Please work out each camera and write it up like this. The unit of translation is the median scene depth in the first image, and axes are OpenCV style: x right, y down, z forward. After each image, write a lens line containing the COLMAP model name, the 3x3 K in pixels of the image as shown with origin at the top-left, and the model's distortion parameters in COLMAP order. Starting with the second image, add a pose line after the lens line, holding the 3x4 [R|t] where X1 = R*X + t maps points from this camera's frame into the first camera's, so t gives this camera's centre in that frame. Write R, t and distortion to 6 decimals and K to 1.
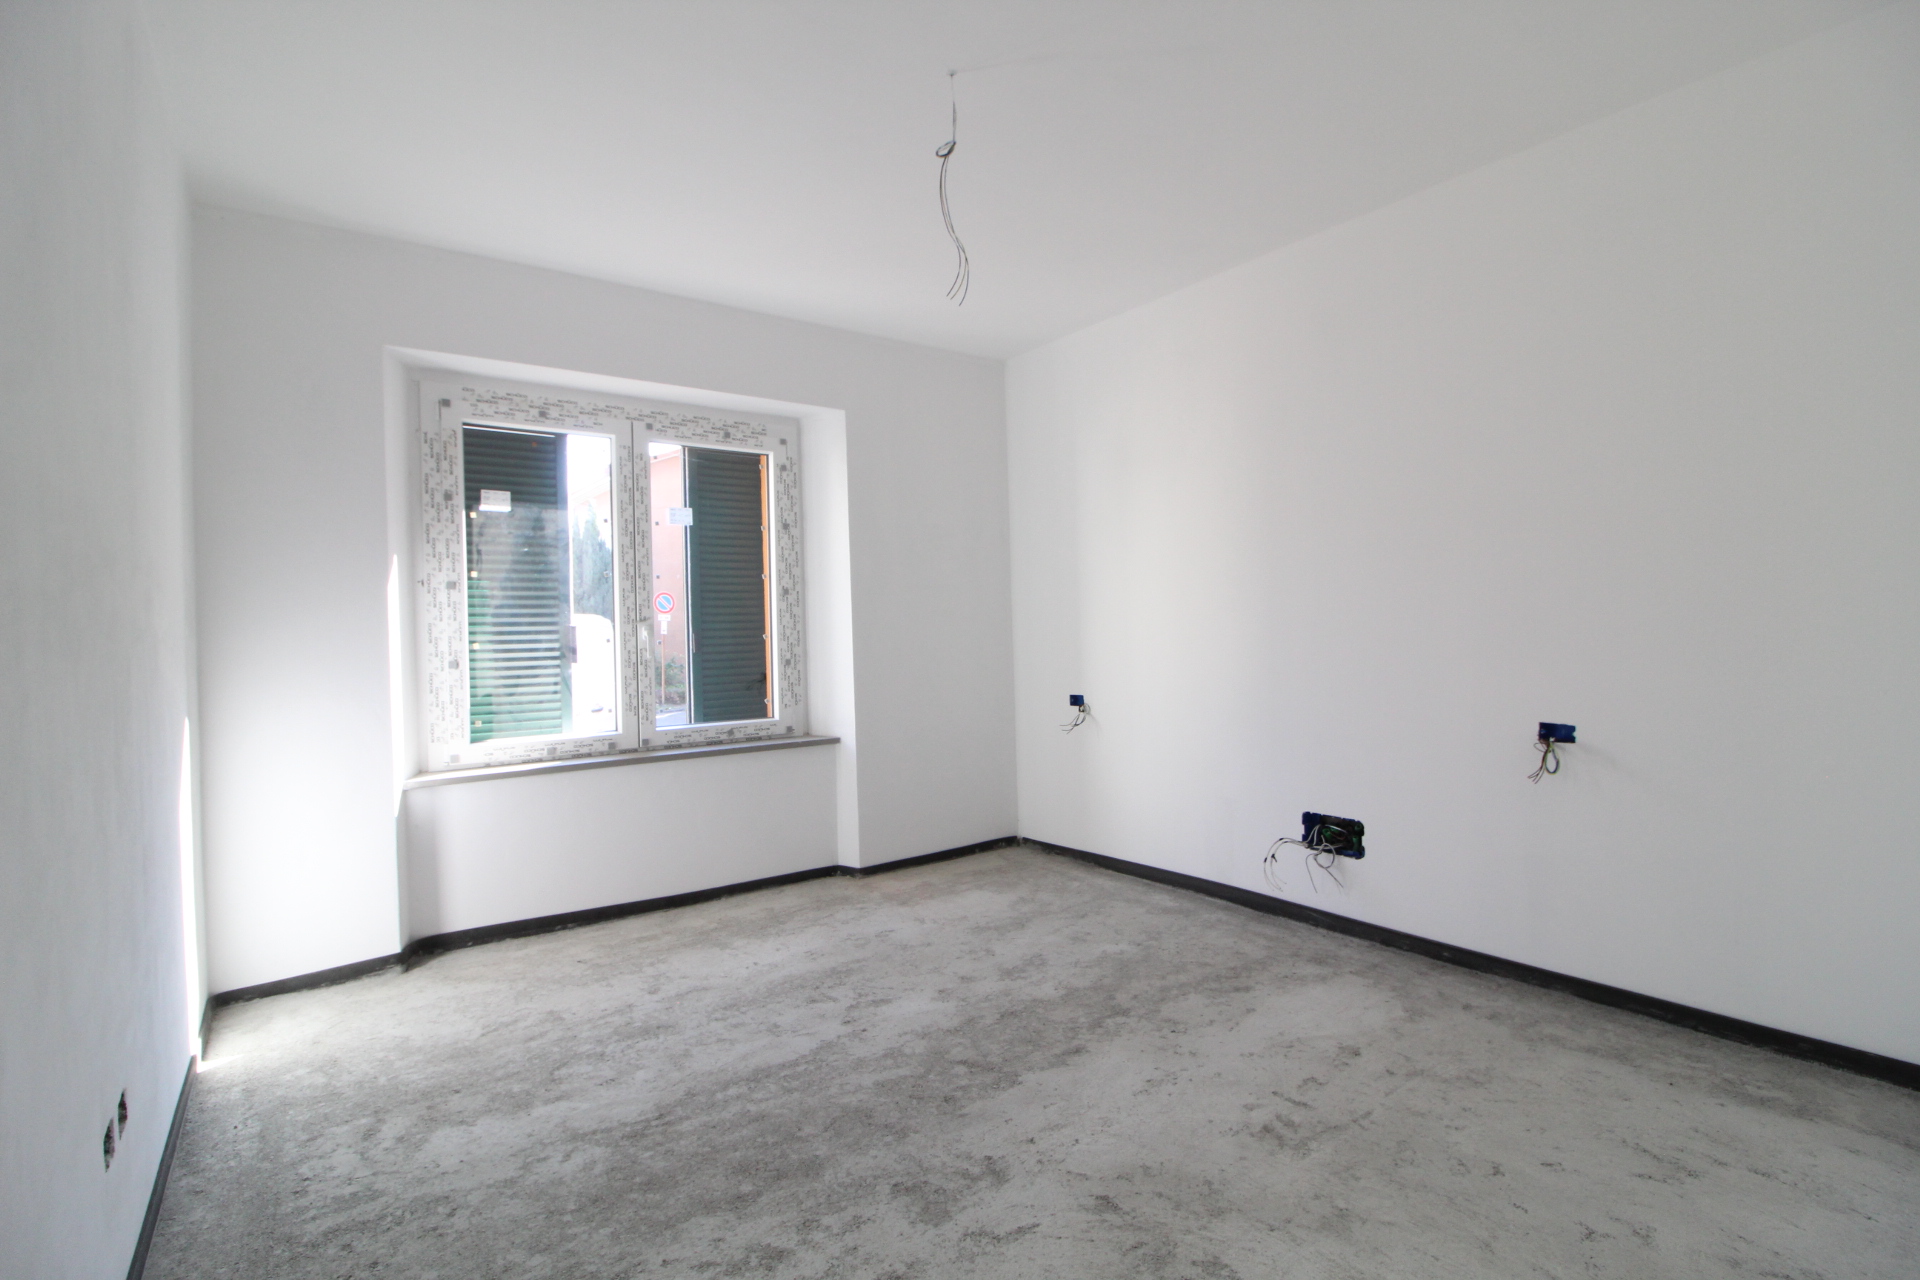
lens RADIAL K [[891.5, 0, 961.4], [0, 891.5, 633.1], [0, 0, 1]] dist [0.003438, -0.015579]
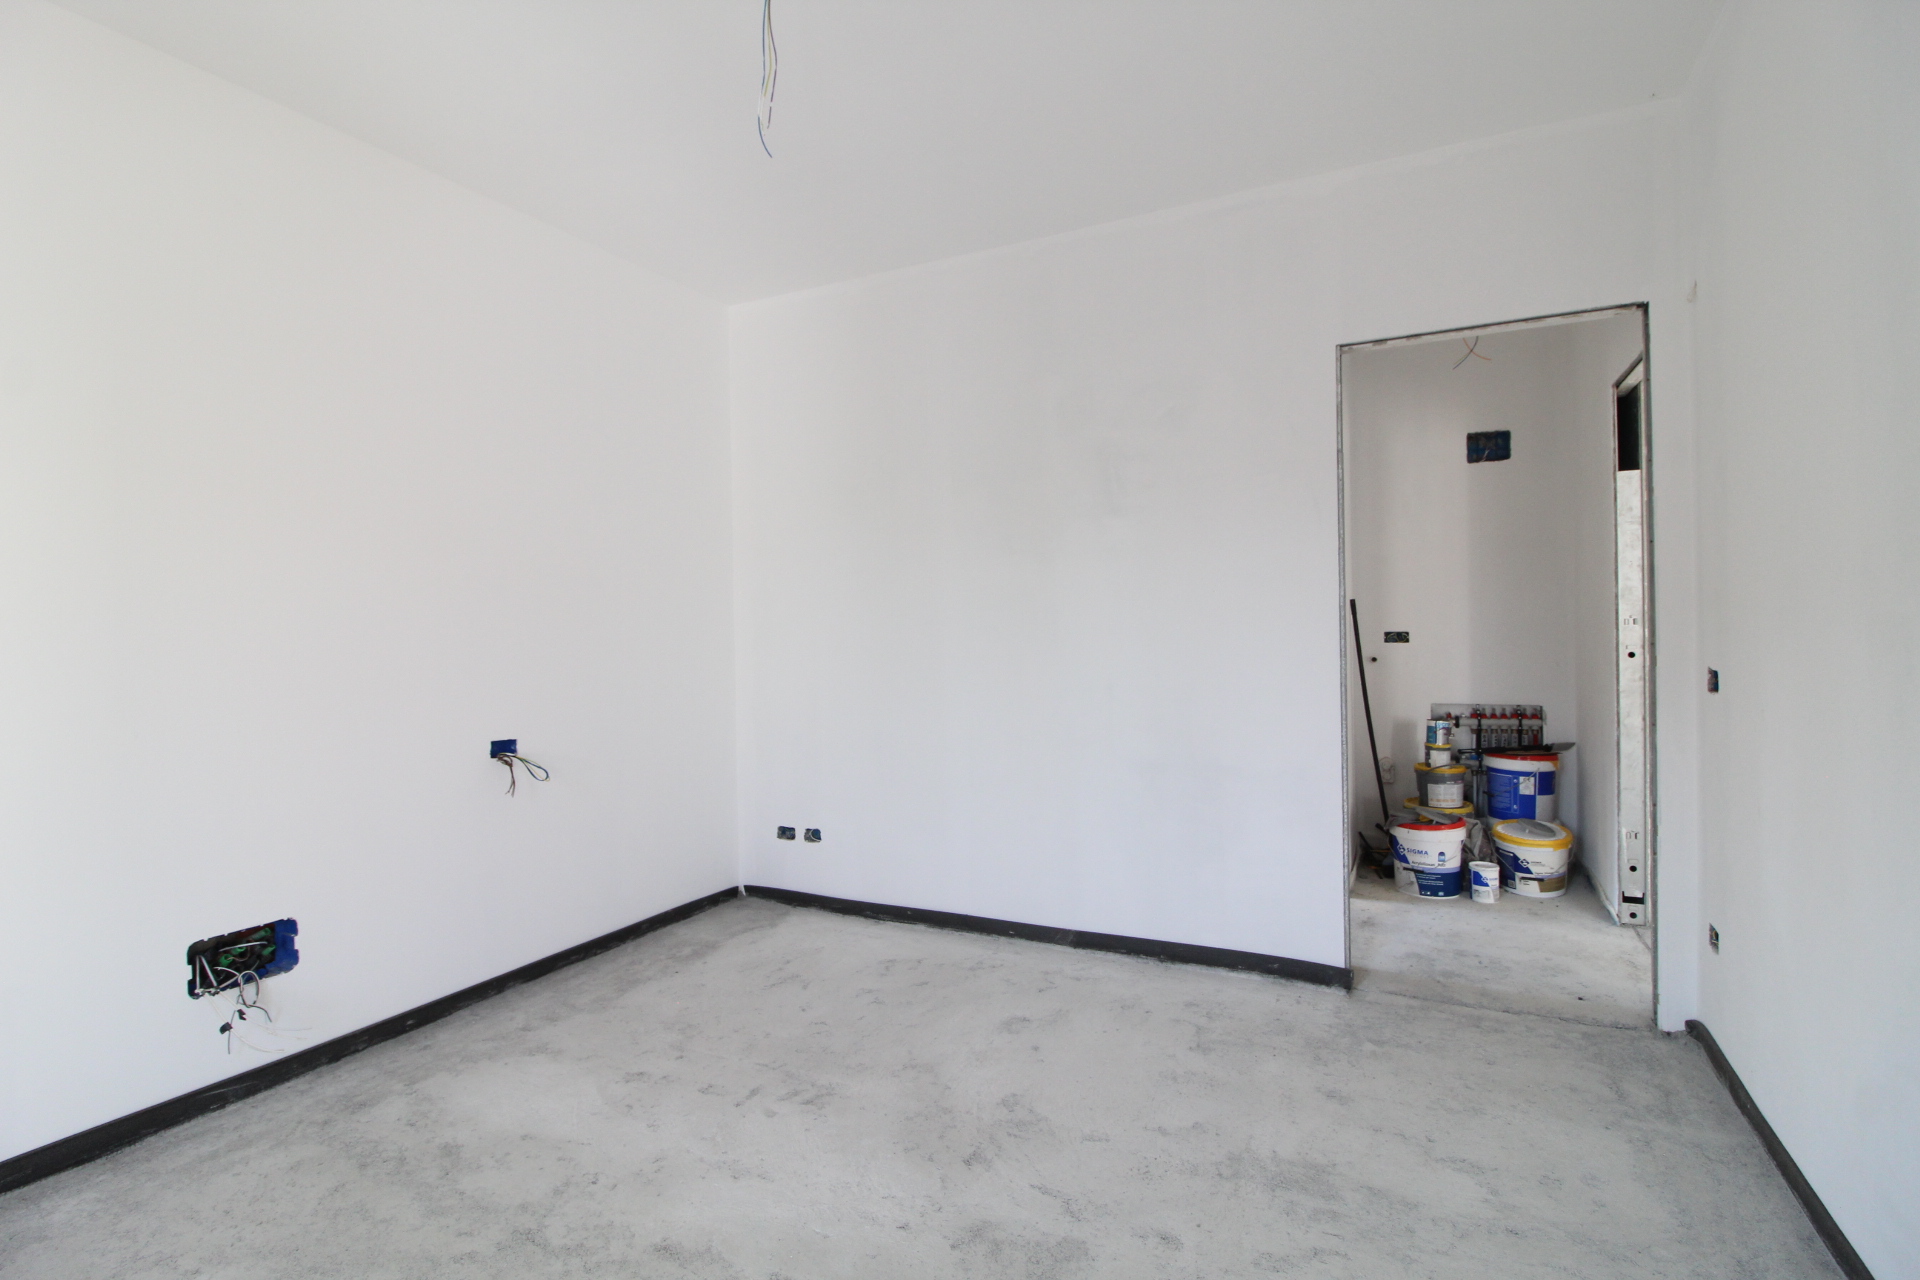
lens RADIAL K [[891.5, 0, 961.4], [0, 891.5, 633.1], [0, 0, 1]] dist [0.003438, -0.015579]
pose [[-0.456636, 0.025733, 0.889281, -0.566473], [0.030002, 0.999458, -0.013515, 0.003580], [-0.889147, 0.020508, -0.457161, 1.030376]]
